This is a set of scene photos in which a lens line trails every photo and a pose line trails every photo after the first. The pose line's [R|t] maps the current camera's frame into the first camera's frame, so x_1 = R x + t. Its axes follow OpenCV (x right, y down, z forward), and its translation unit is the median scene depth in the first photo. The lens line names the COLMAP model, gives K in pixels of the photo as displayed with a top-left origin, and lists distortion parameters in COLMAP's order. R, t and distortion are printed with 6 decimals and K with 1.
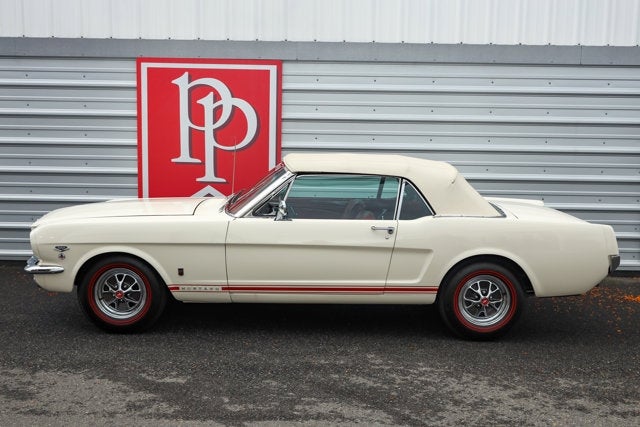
lens RADIAL K [[725.6, 0, 321.5], [0, 725.6, 211.4], [0, 0, 1]] dist [0.024097, 0.000000]
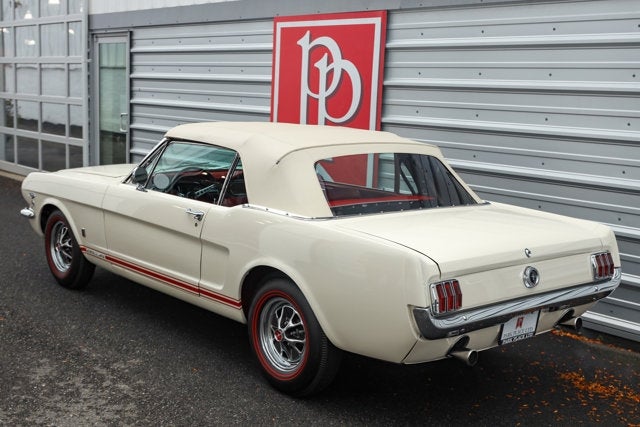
lens RADIAL K [[842.8, 0, 318.6], [0, 842.8, 213.9], [0, 0, 1]] dist [0.032431, 0.000000]
pose [[0.649793, 0.120731, -0.750462, 0.600703], [-0.126390, 0.990722, 0.049947, -0.027201], [0.749530, 0.062396, 0.659024, 0.358806]]
